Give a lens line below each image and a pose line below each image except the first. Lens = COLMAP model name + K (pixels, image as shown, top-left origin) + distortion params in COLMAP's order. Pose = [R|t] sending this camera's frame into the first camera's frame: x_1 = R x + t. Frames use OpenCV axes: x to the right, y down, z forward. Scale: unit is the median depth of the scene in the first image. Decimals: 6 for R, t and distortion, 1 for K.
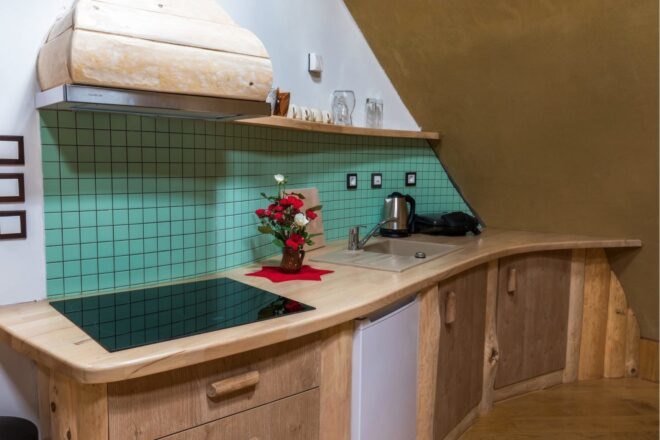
lens RADIAL K [[552.5, 0, 330.0], [0, 552.5, 220.0], [0, 0, 1]] dist [0.006653, 0.000719]
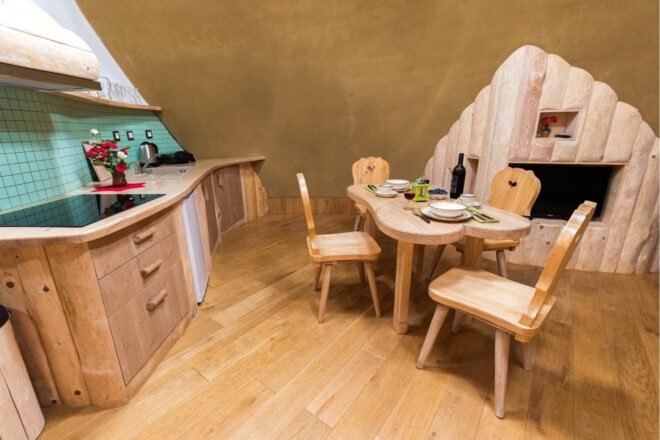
lens RADIAL K [[297.7, 0, 325.9], [0, 297.7, 221.7], [0, 0, 1]] dist [0.001596, 0.000085]
pose [[0.675963, -0.243091, 0.695688, -0.236653], [0.104681, 0.966128, 0.235877, 0.035540], [-0.729463, -0.086618, 0.678514, -0.096228]]
